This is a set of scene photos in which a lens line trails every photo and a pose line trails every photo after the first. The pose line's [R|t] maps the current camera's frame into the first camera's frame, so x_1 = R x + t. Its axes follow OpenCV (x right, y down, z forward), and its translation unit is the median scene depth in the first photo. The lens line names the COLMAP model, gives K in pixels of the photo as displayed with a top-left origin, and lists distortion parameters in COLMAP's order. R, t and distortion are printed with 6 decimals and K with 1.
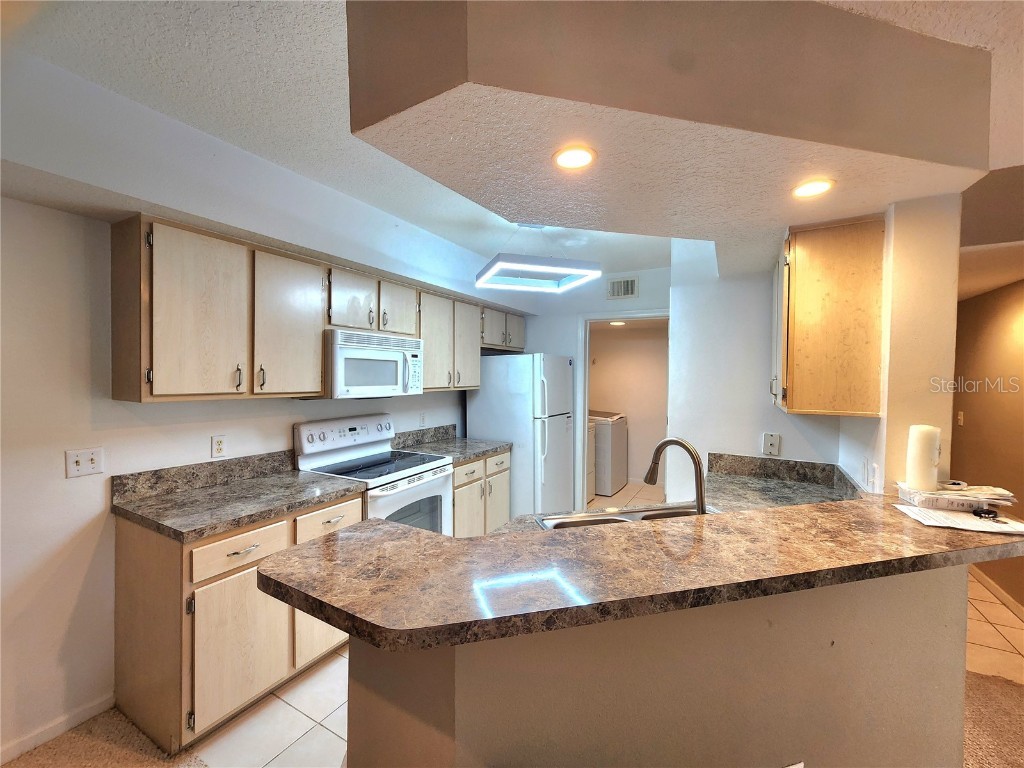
lens RADIAL K [[421.7, 0, 519.6], [0, 421.7, 384.9], [0, 0, 1]] dist [-0.000199, 0.000570]
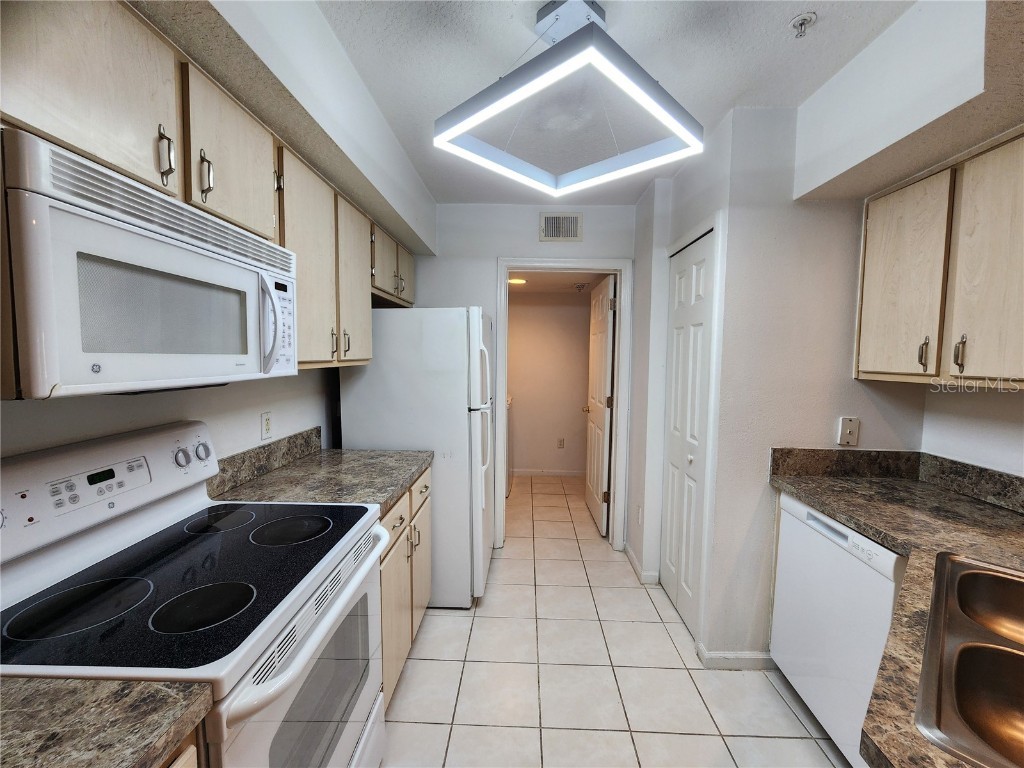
lens RADIAL K [[421.7, 0, 518.1], [0, 421.7, 383.4], [0, 0, 1]] dist [-0.000199, 0.000570]
pose [[0.889766, -0.029222, 0.455480, -0.225080], [0.006786, 0.998685, 0.050817, 0.009329], [-0.456366, -0.042125, 0.888795, 0.485096]]
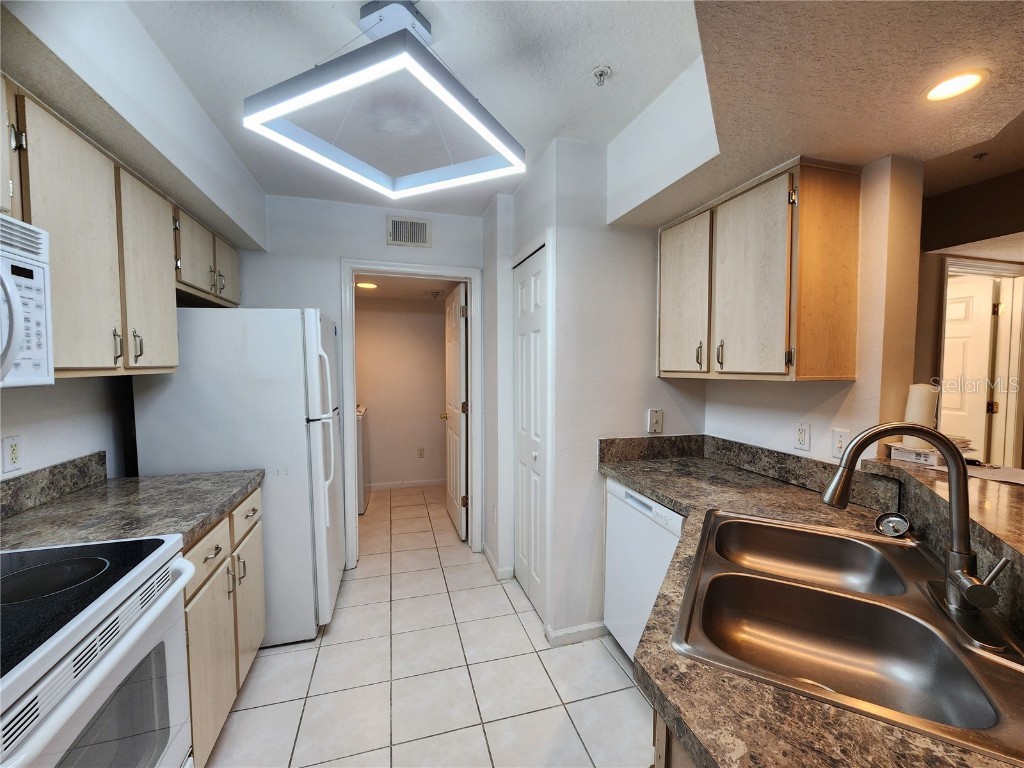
lens RADIAL K [[421.7, 0, 517.4], [0, 421.7, 385.2], [0, 0, 1]] dist [-0.000199, 0.000570]
pose [[0.703797, -0.042629, 0.709121, -0.206450], [0.022804, 0.999039, 0.037425, 0.017993], [-0.710035, -0.010168, 0.704093, 0.462077]]
